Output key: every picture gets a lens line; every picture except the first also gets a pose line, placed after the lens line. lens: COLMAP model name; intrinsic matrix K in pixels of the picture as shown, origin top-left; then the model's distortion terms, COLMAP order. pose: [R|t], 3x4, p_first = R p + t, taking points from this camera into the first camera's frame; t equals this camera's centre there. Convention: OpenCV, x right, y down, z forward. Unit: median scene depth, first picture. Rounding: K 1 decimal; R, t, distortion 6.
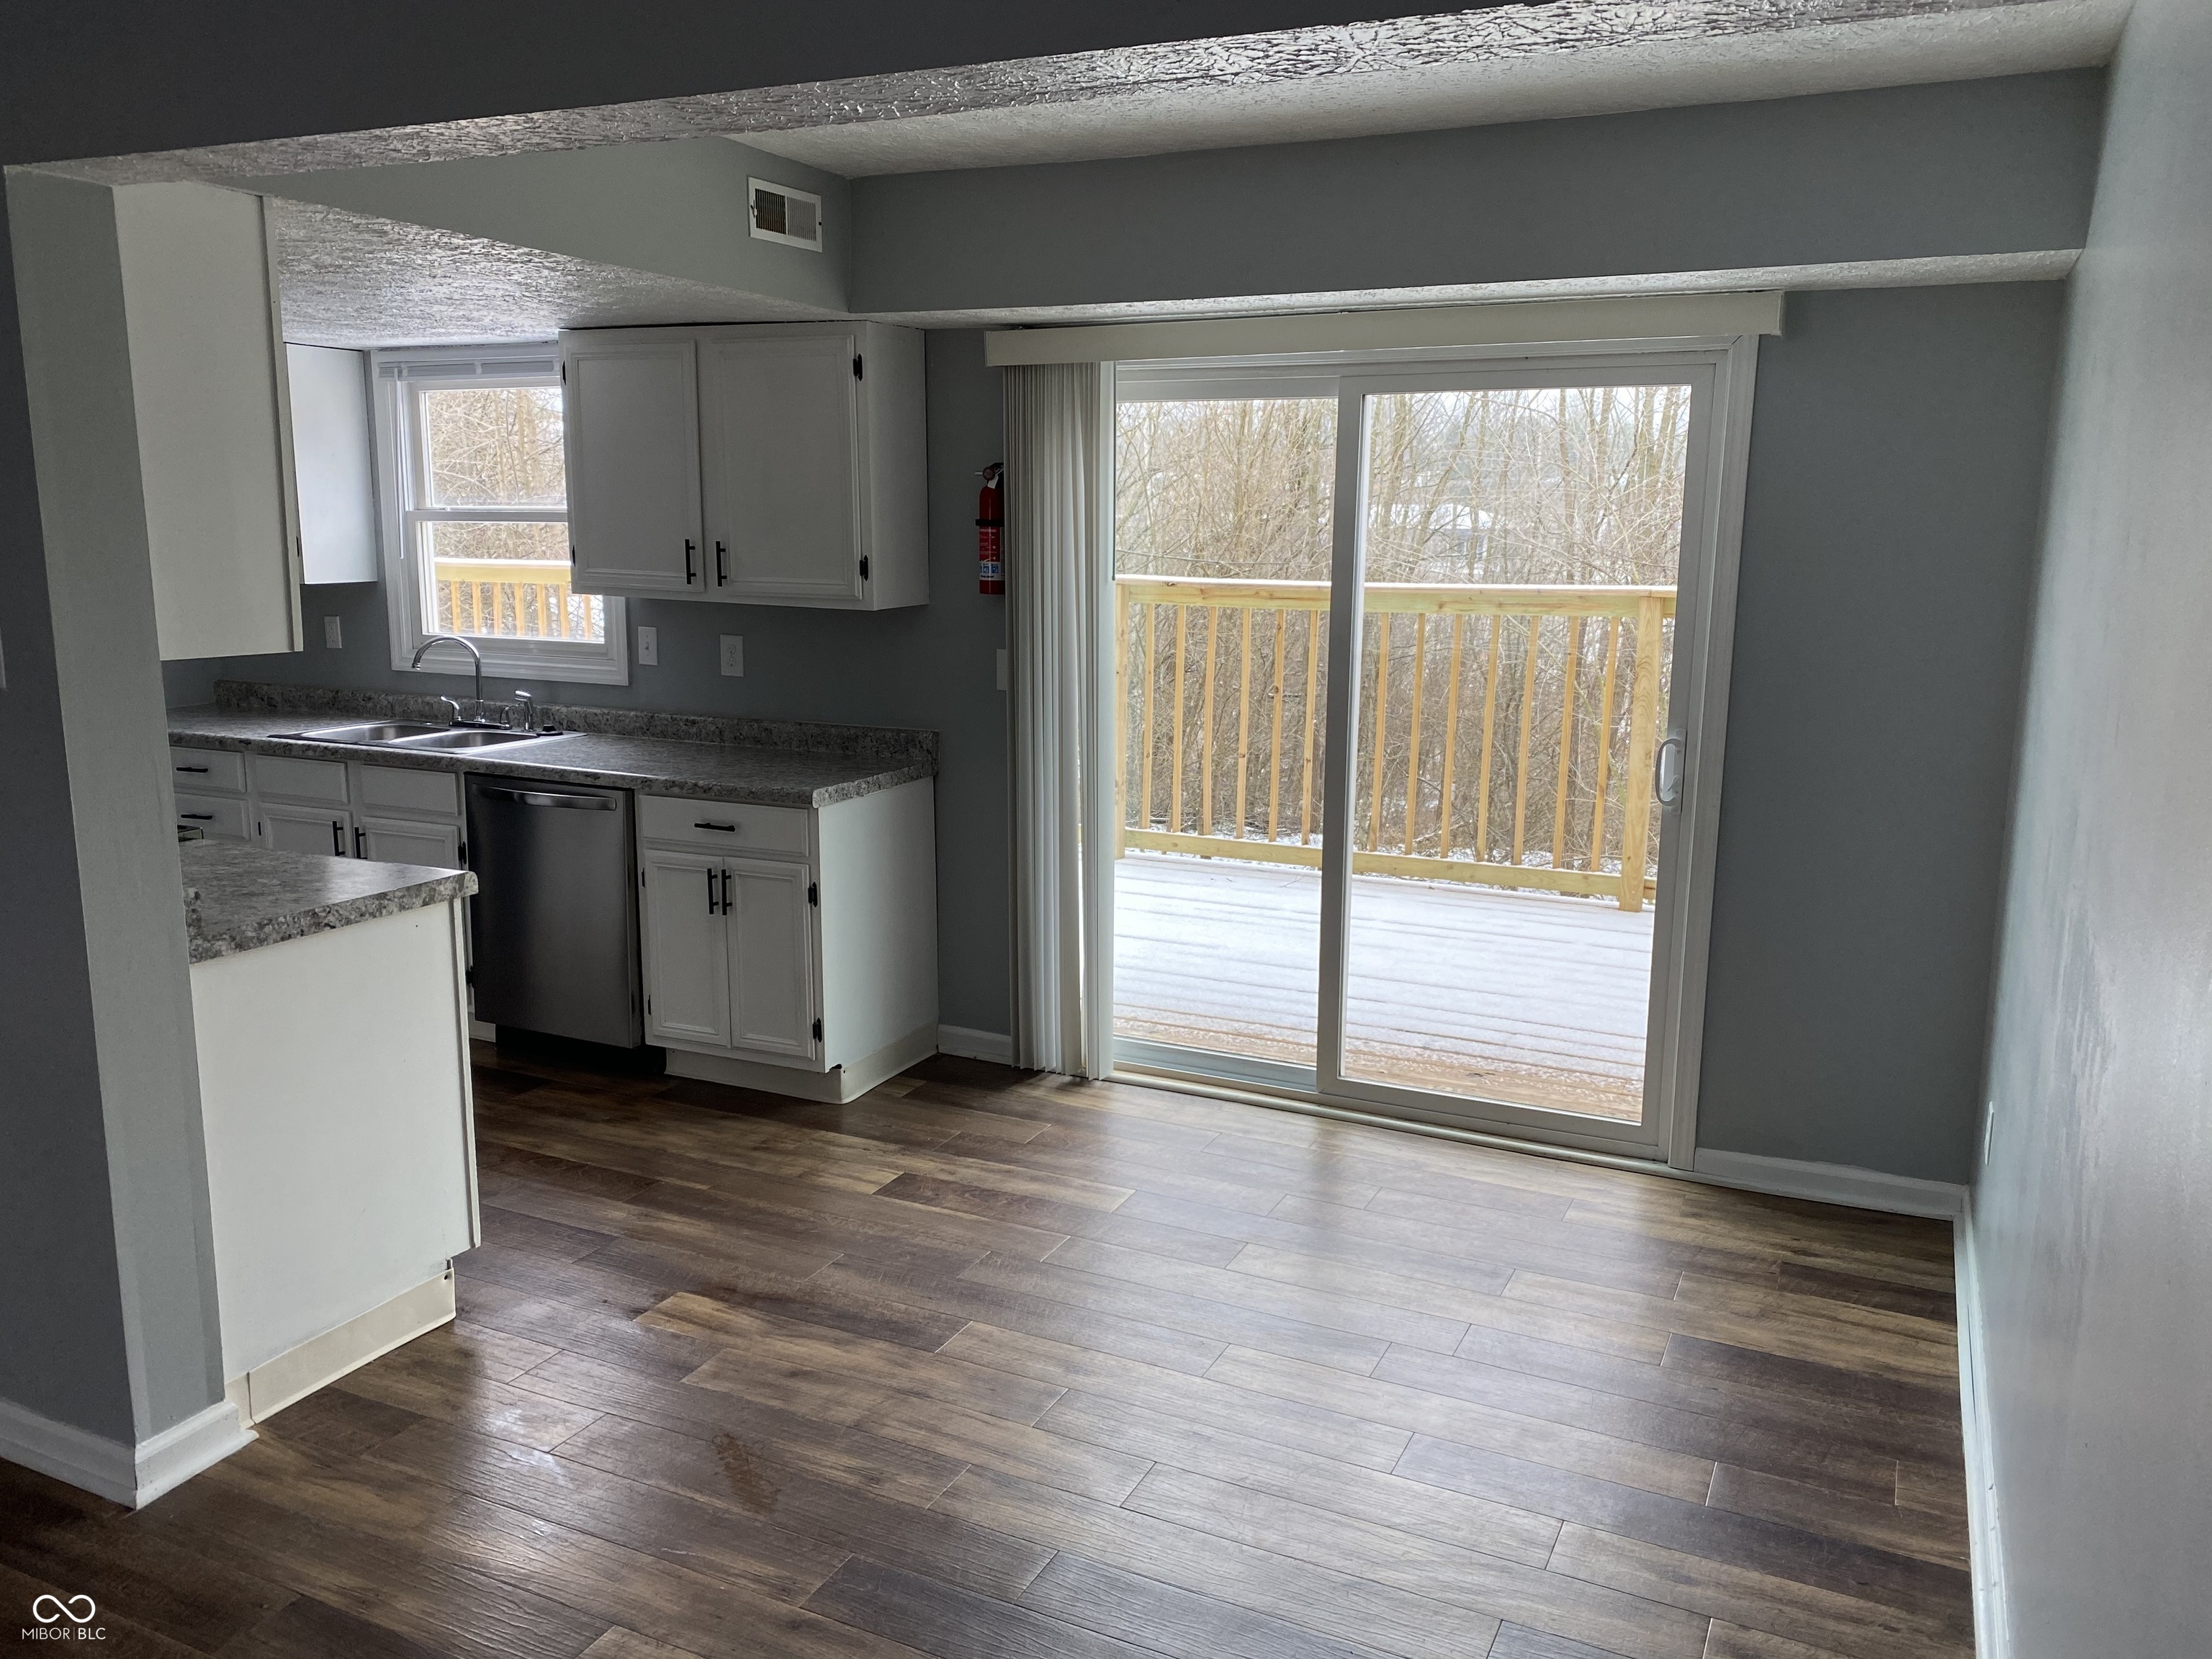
lens RADIAL K [[1661.8, 0, 1138.8], [0, 1661.8, 824.9], [0, 0, 1]] dist [0.034382, -0.117709]
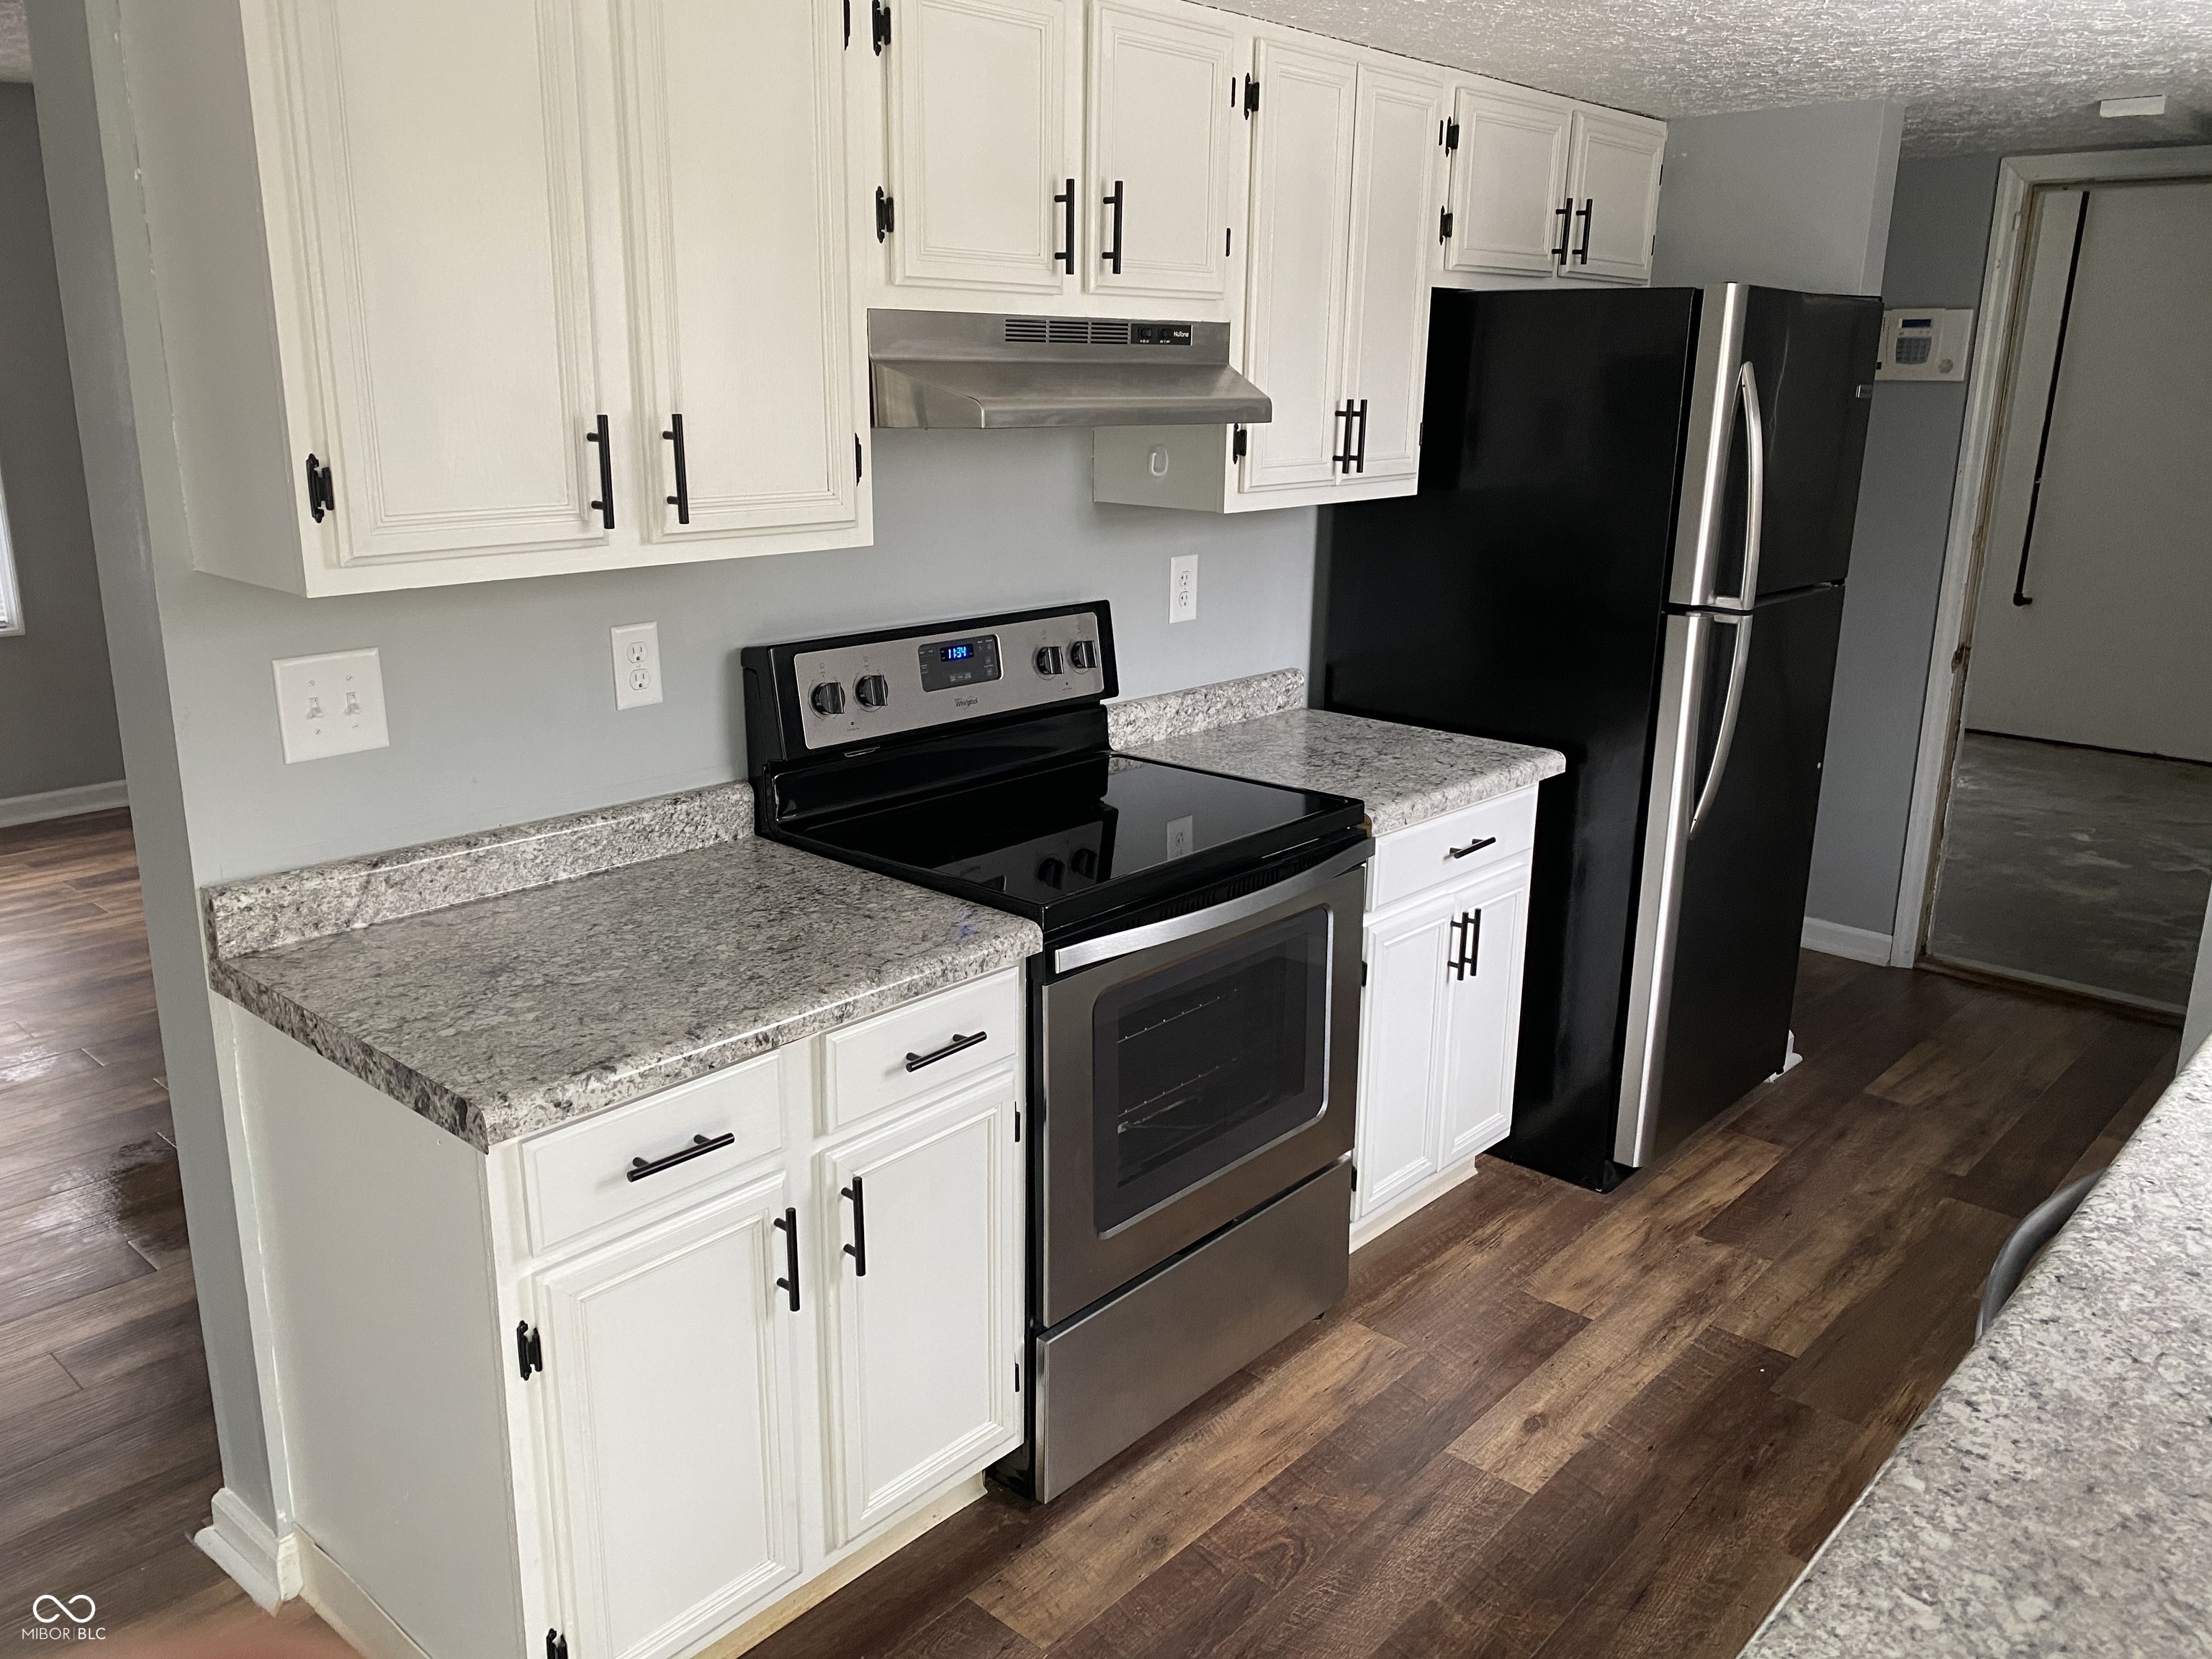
lens RADIAL K [[1667.9, 0, 1111.0], [0, 1667.9, 827.5], [0, 0, 1]] dist [0.075060, -0.118053]
pose [[-0.314098, 0.232449, -0.920494, -0.018072], [-0.183019, 0.936552, 0.298955, -0.155720], [0.931583, 0.262369, -0.251626, 0.867781]]
